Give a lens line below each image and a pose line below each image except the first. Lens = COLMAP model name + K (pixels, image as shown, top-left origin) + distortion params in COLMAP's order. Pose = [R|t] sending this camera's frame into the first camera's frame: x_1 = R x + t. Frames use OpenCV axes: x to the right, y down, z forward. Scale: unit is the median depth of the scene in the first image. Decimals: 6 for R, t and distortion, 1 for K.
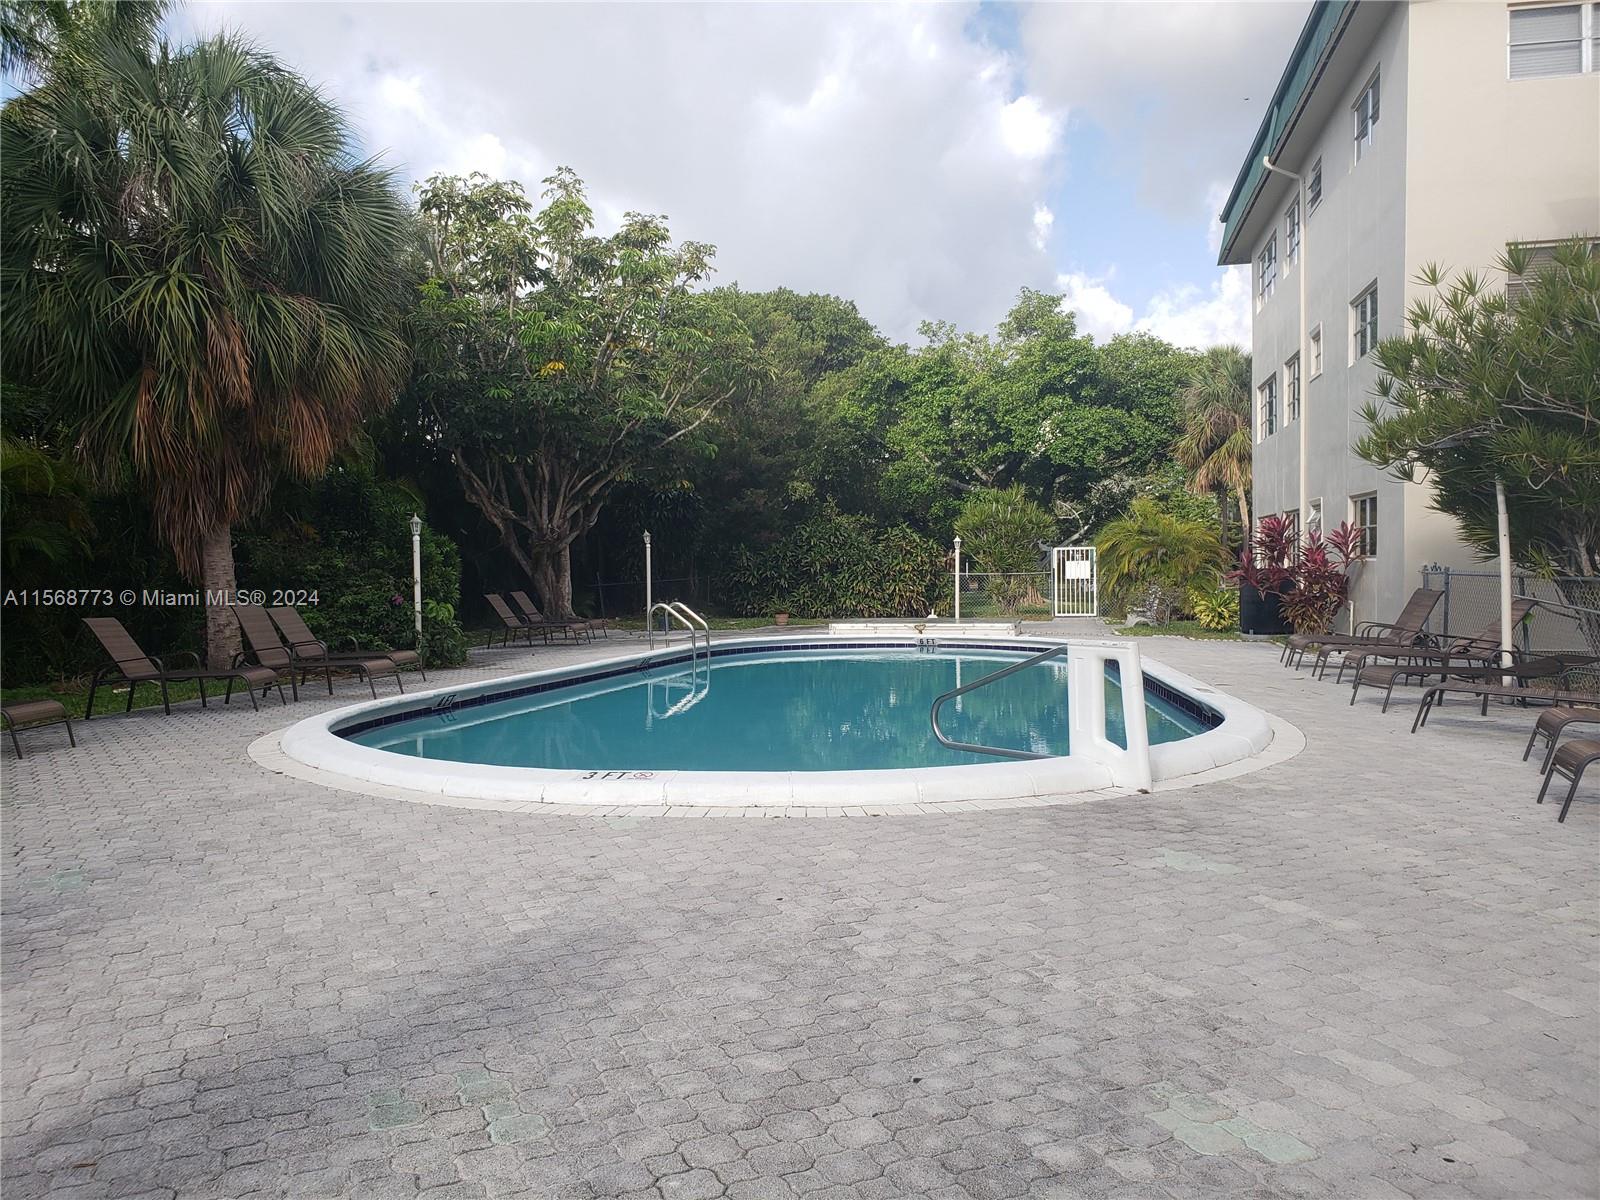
lens RADIAL K [[1183.1, 0, 796.9], [0, 1183.1, 561.2], [0, 0, 1]] dist [0.052757, -0.176524]
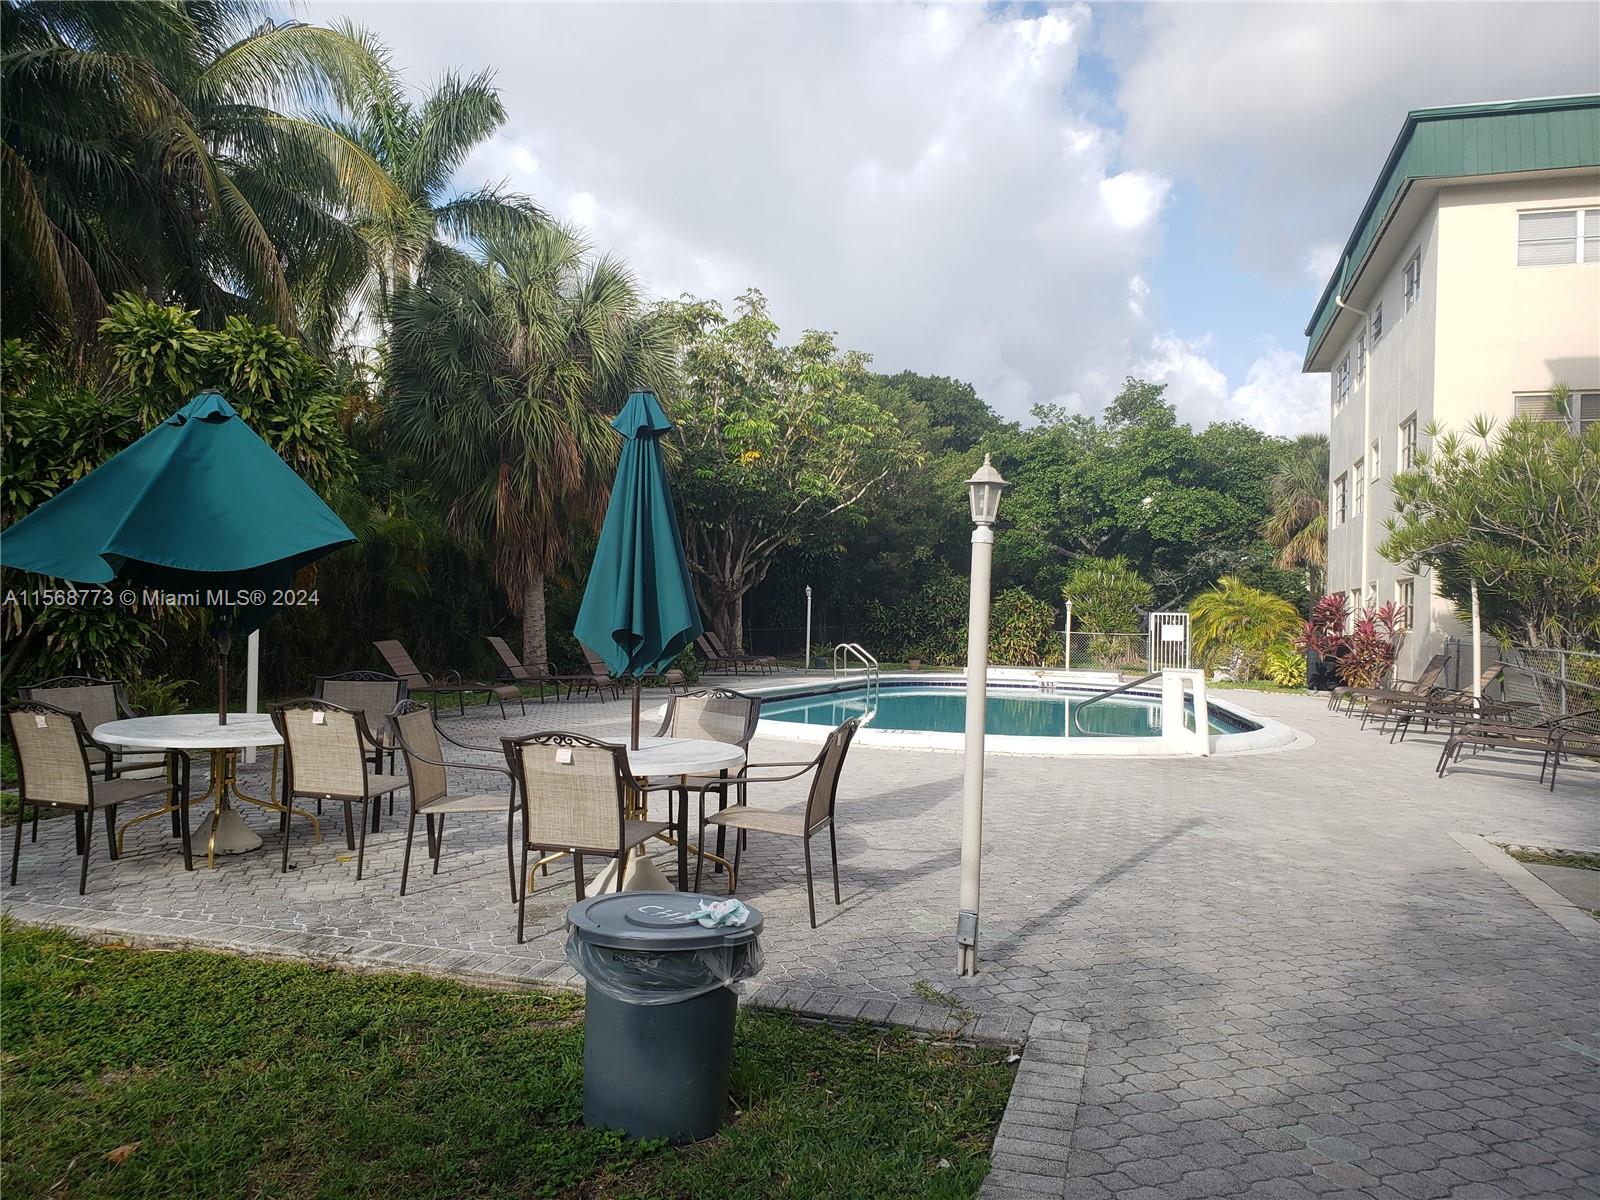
lens RADIAL K [[1183.1, 0, 796.9], [0, 1183.1, 561.2], [0, 0, 1]] dist [0.052757, -0.176524]
pose [[0.996489, 0.033771, -0.076612, -0.045251], [-0.037162, 0.998372, -0.043273, 0.001626], [0.075026, 0.045969, 0.996121, -0.200162]]
